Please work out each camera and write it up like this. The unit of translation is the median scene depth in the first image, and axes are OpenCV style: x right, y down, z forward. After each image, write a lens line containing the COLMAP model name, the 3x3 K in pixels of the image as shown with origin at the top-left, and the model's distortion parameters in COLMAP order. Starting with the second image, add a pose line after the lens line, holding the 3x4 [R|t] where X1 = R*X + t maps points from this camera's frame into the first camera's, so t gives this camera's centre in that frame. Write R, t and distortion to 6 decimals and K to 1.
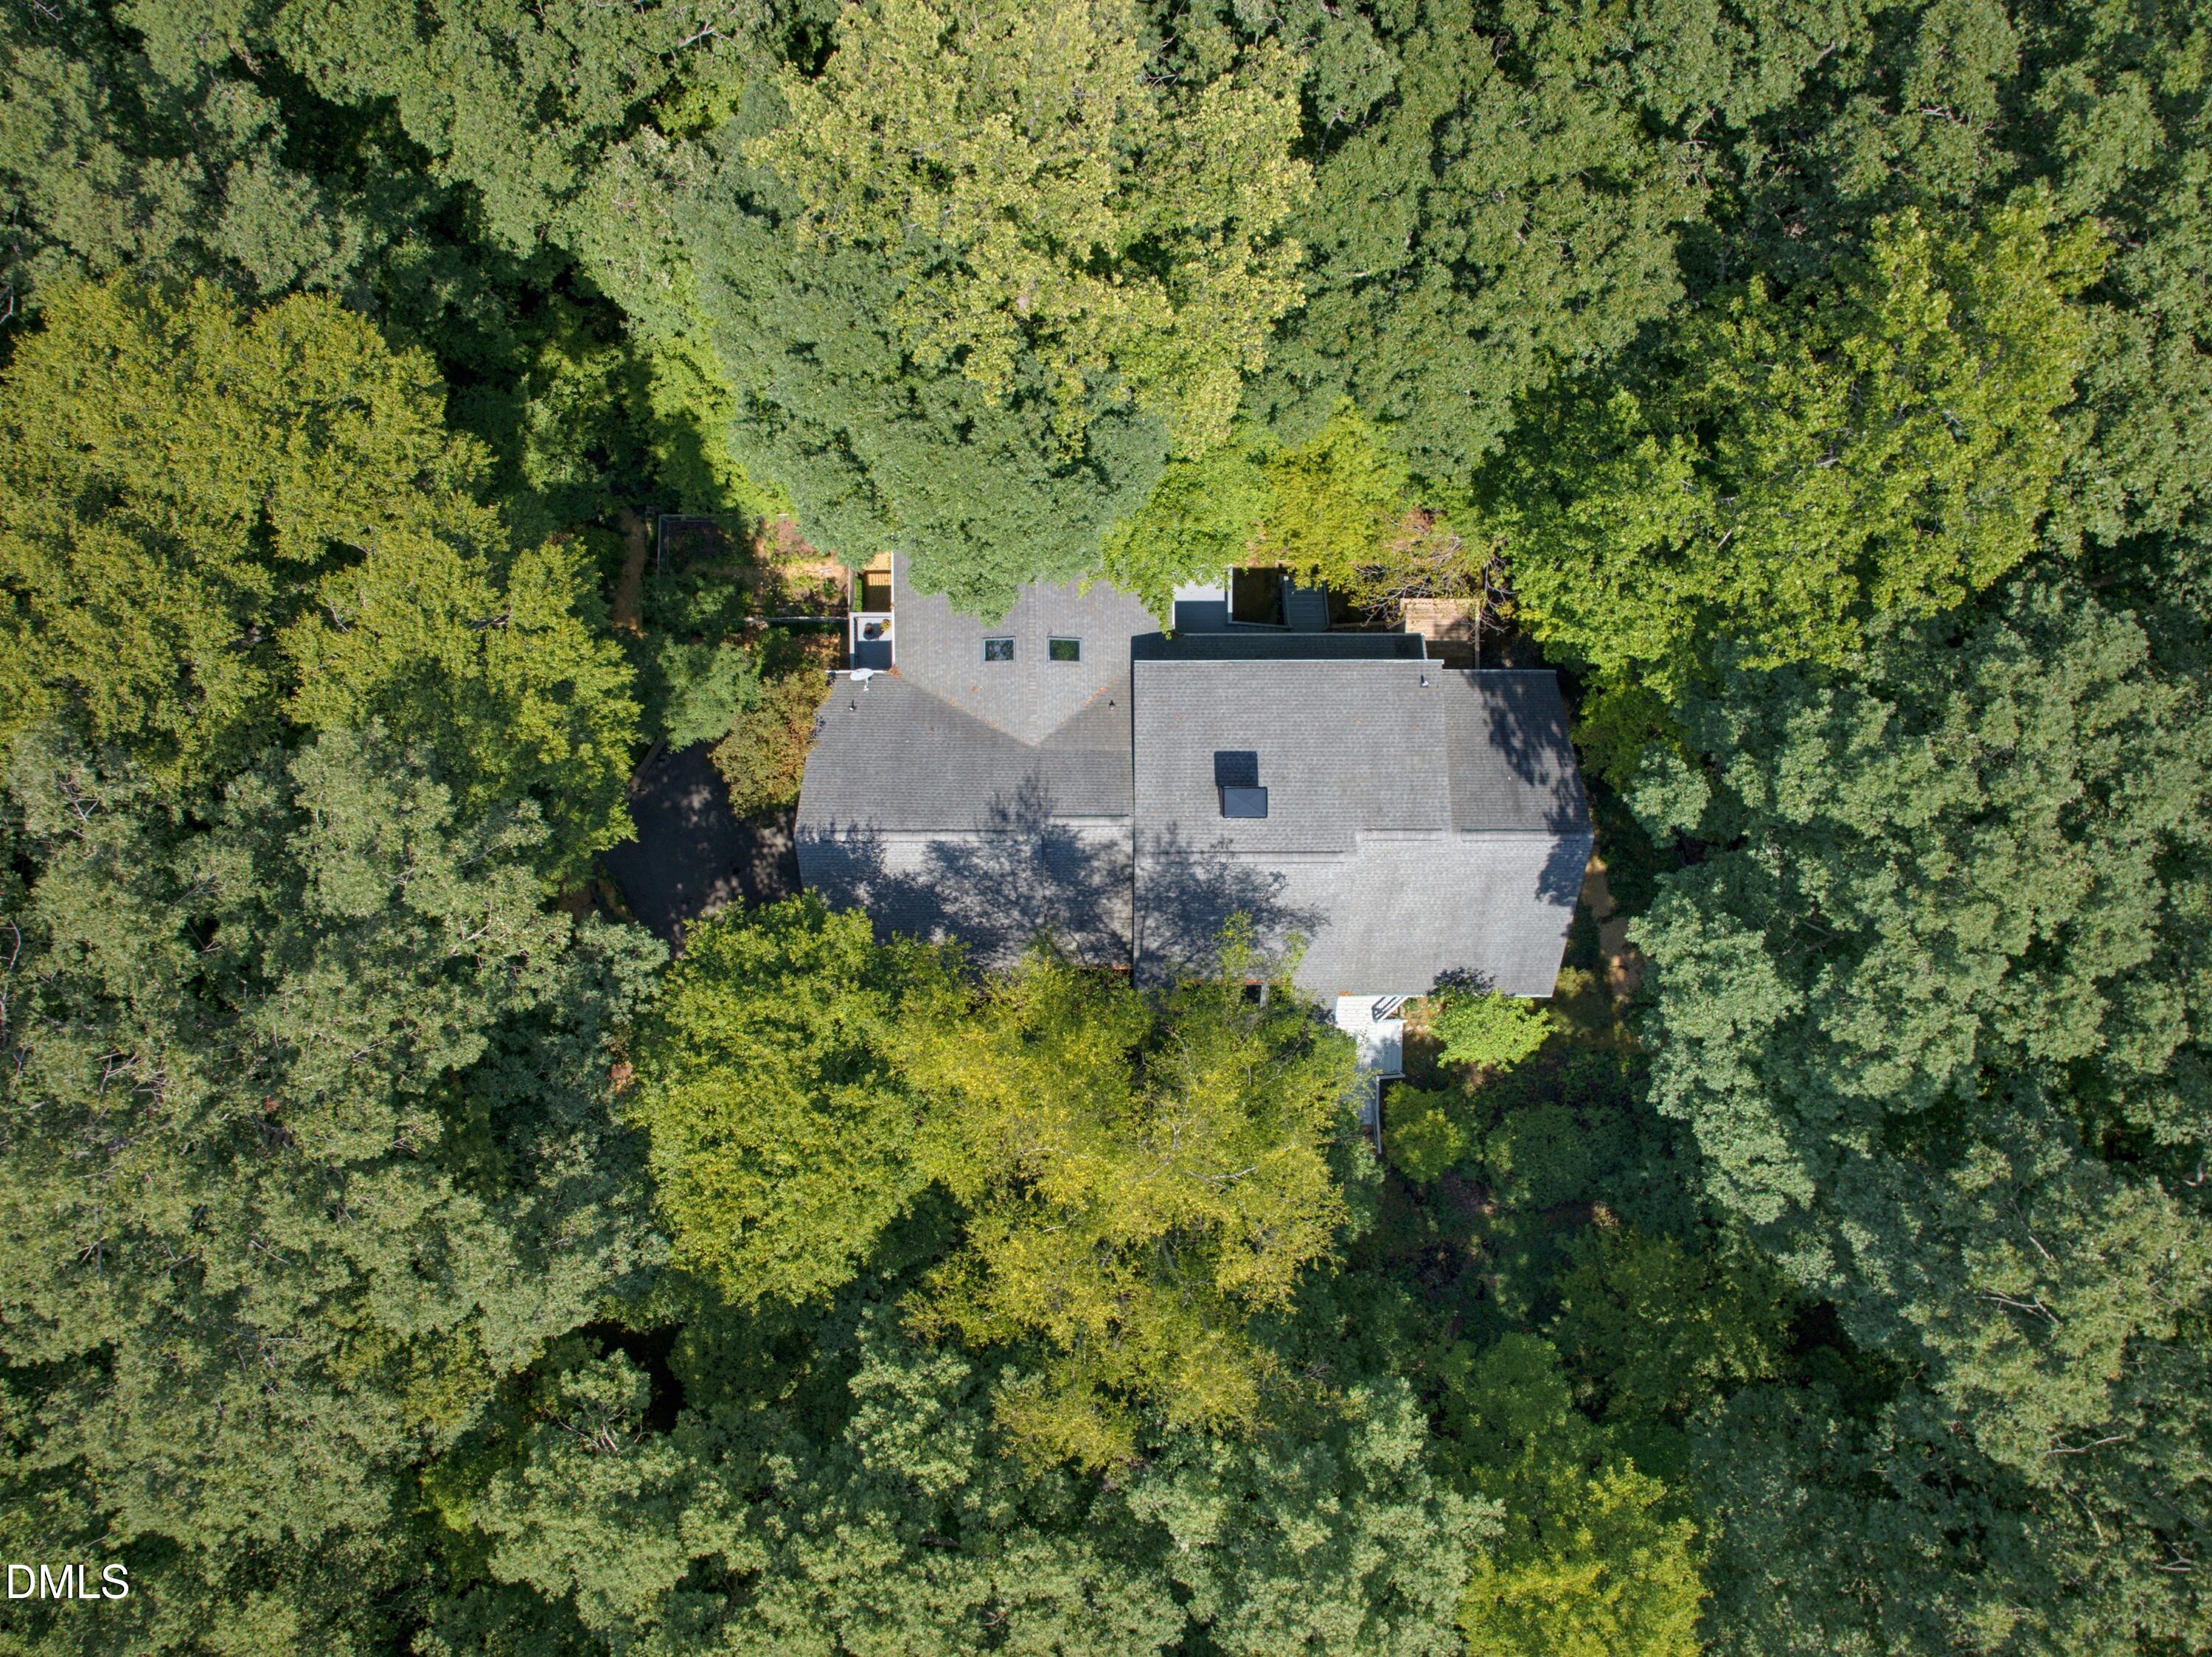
lens RADIAL K [[1551.7, 0, 1105.0], [0, 1551.7, 830.5], [0, 0, 1]] dist [-0.008223, 0.007457]
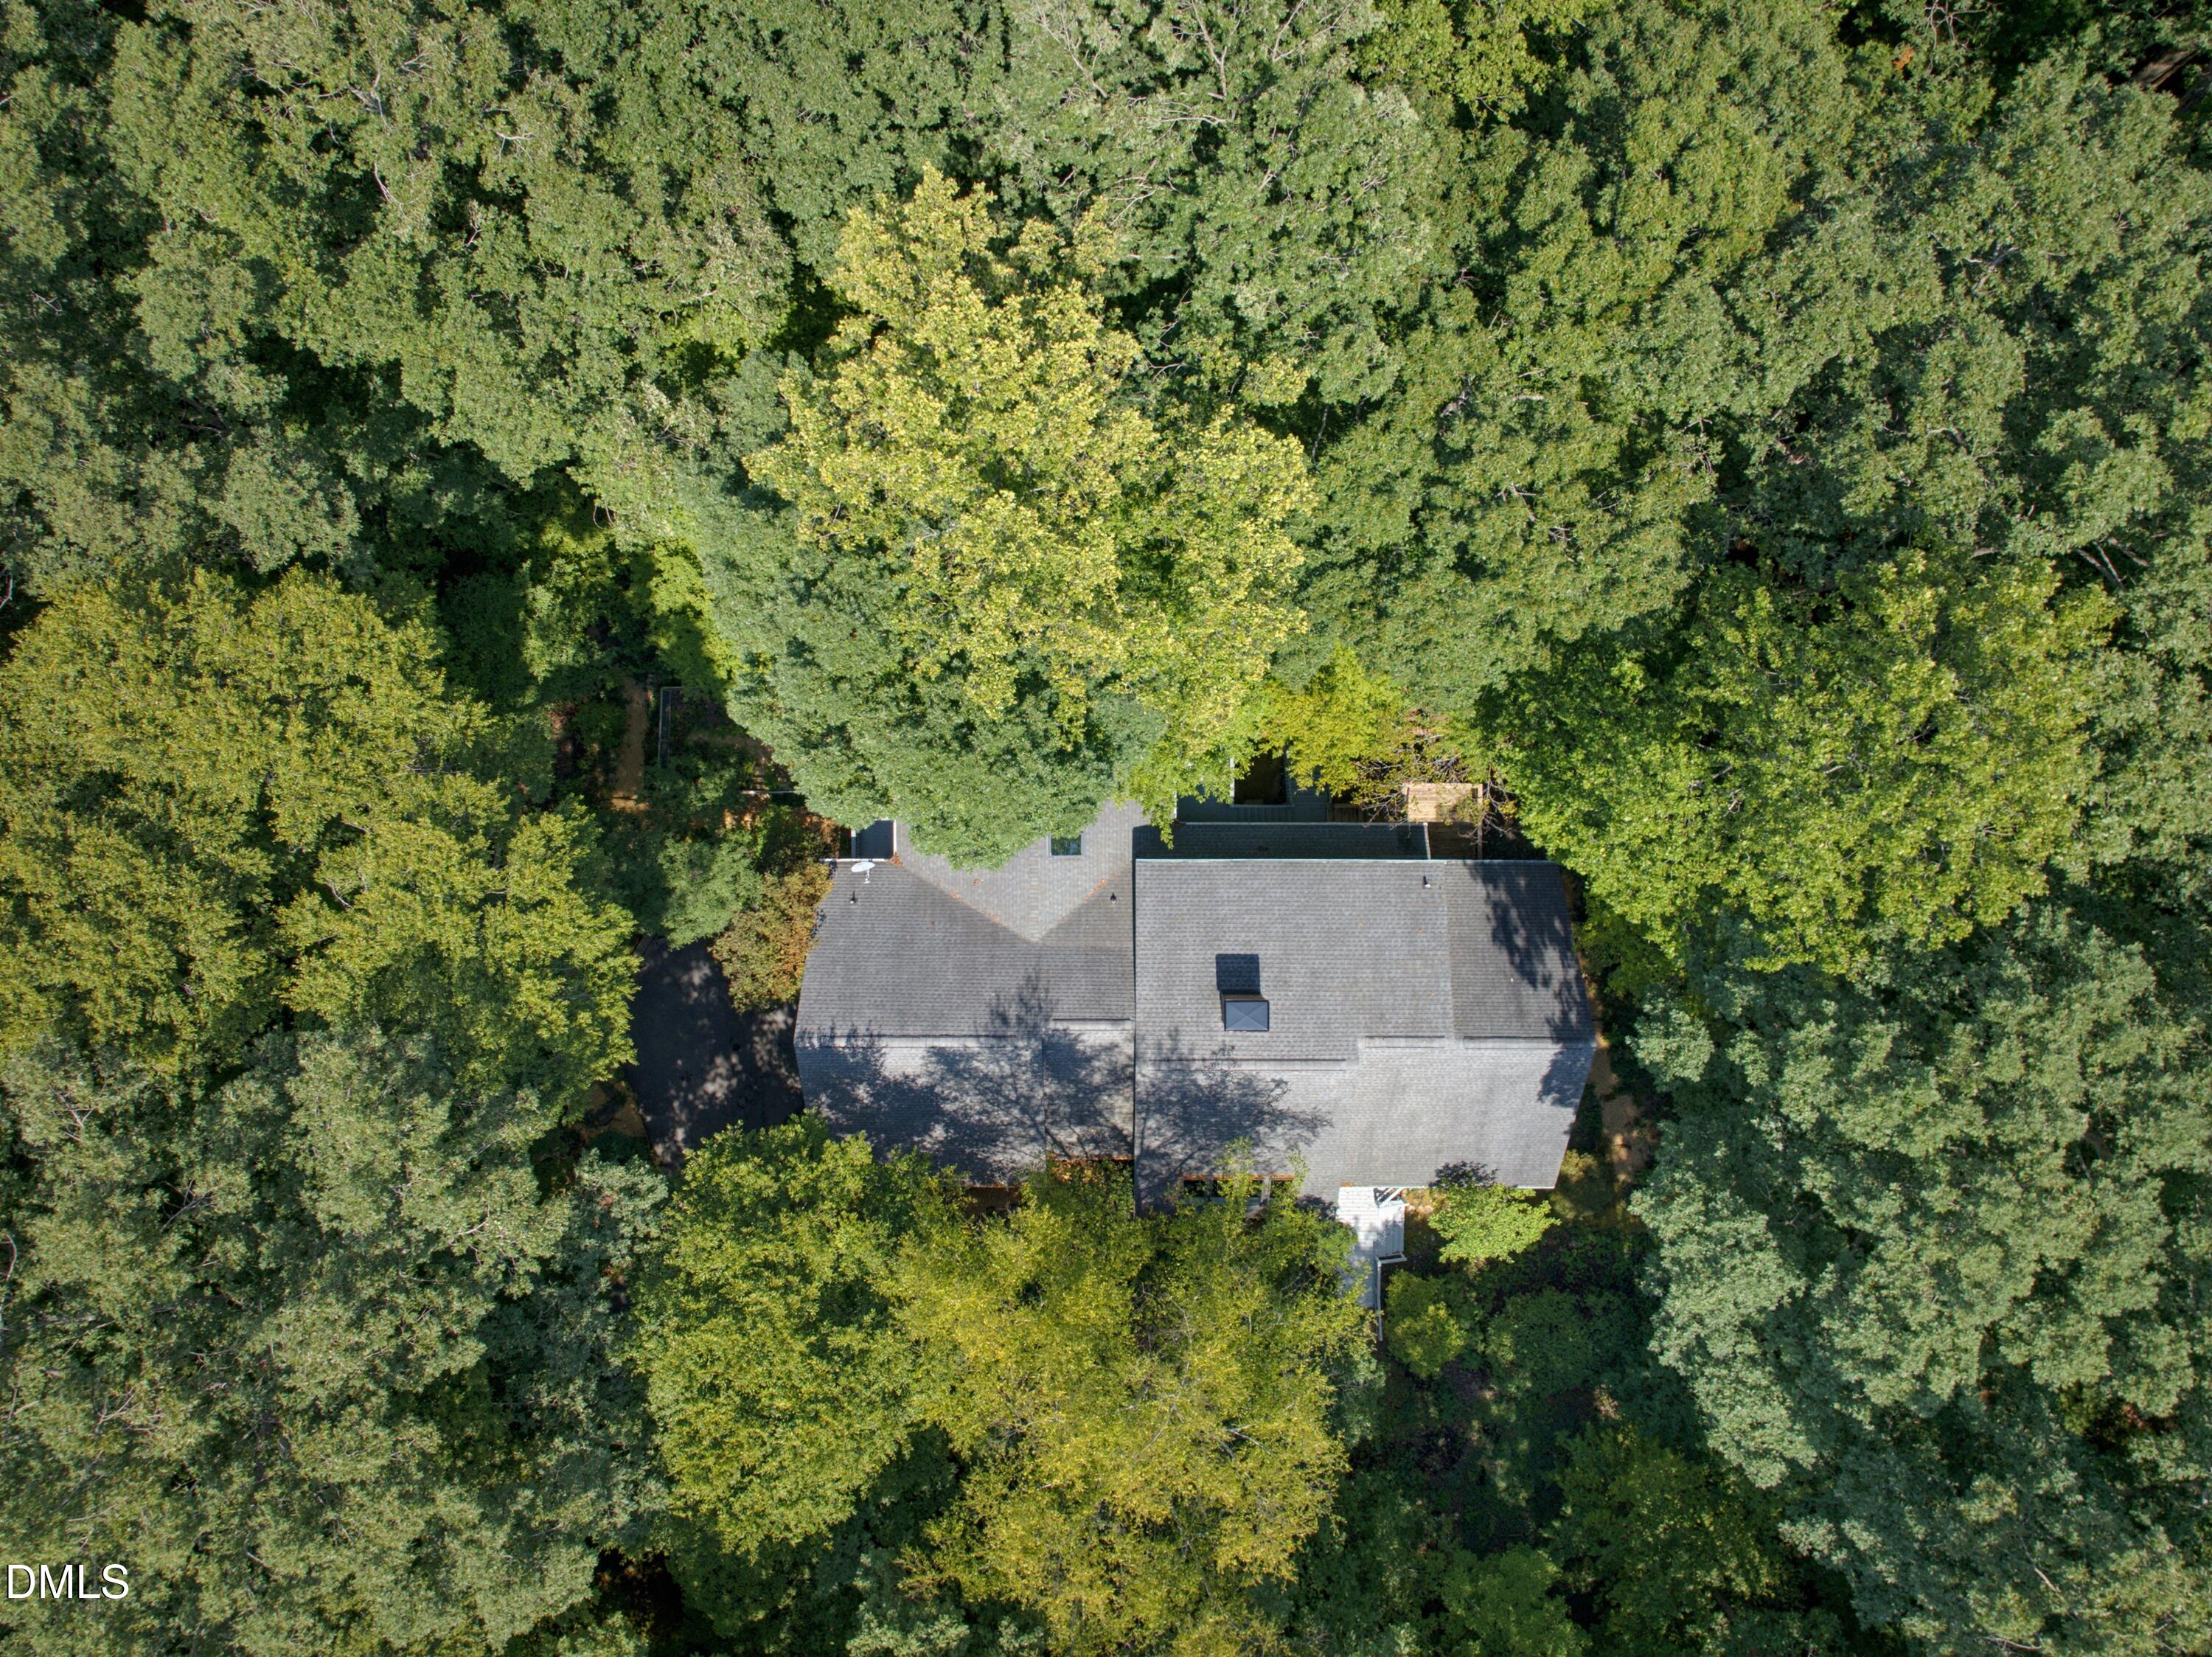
lens RADIAL K [[1551.7, 0, 1104.6], [0, 1551.7, 832.2], [0, 0, 1]] dist [-0.008223, 0.007457]
pose [[0.999994, 0.002920, -0.001792, 0.000859], [-0.002924, 0.999993, -0.002112, -0.178422], [0.001786, 0.002118, 0.999996, 0.003732]]
